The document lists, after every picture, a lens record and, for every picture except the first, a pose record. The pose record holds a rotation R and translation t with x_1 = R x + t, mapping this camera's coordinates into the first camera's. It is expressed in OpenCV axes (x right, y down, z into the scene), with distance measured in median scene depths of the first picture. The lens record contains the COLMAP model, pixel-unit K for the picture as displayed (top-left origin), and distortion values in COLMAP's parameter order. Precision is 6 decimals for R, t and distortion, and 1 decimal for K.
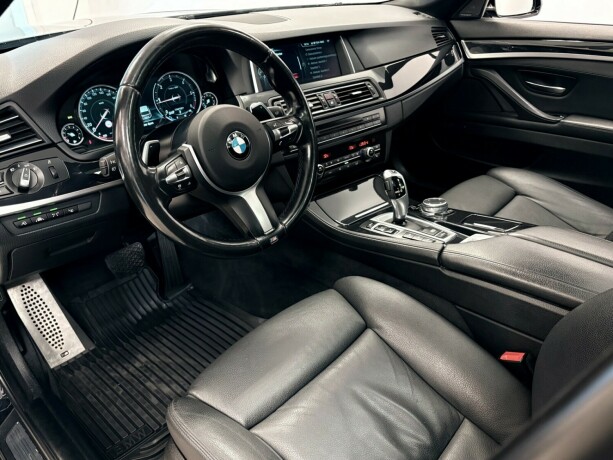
lens RADIAL K [[476.5, 0, 307.1], [0, 476.5, 231.4], [0, 0, 1]] dist [0.010716, -0.006638]
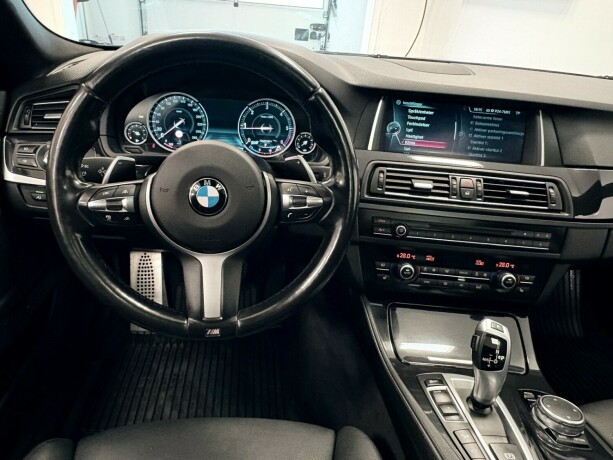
lens RADIAL K [[425.5, 0, 297.4], [0, 425.5, 229.5], [0, 0, 1]] dist [-0.003983, 0.003983]
pose [[0.738840, 0.370583, -0.562836, 0.254559], [-0.411503, 0.909519, 0.058663, -0.166430], [0.533649, 0.188266, 0.824484, 0.388991]]
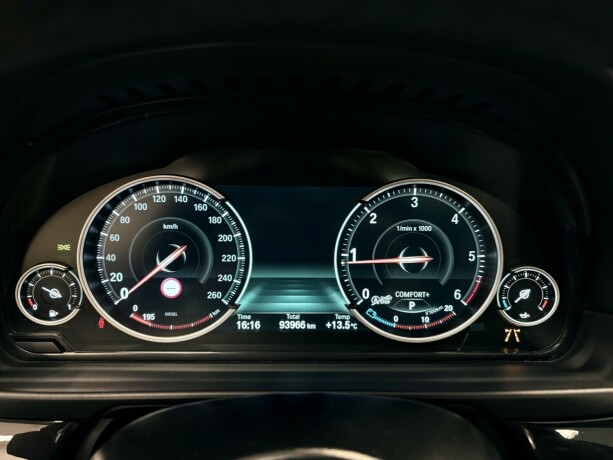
lens RADIAL K [[476.5, 0, 312.8], [0, 476.5, 229.2], [0, 0, 1]] dist [0.010716, -0.006638]
pose [[0.705945, 0.265236, -0.656728, -0.112334], [-0.377677, 0.925376, -0.032244, -0.243080], [0.599168, 0.270793, 0.753438, 0.665288]]
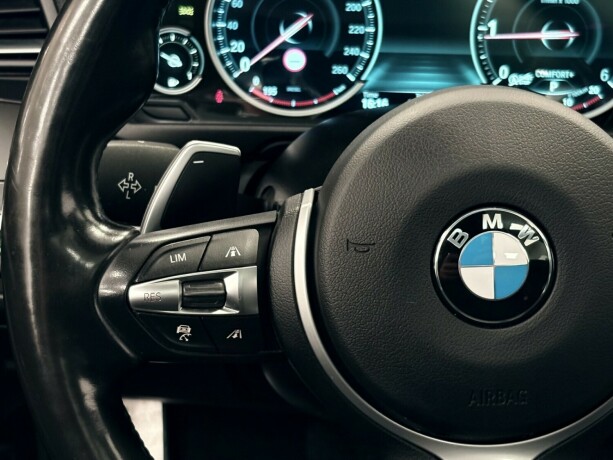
lens RADIAL K [[1231.6, 0, 319.0], [0, 1231.6, 236.2], [0, 0, 1]] dist [0.158604, 0.000000]
pose [[0.687705, 0.331649, -0.645810, 0.135625], [-0.399479, 0.915646, 0.044826, -0.135064], [0.606200, 0.227161, 0.762181, 0.345967]]
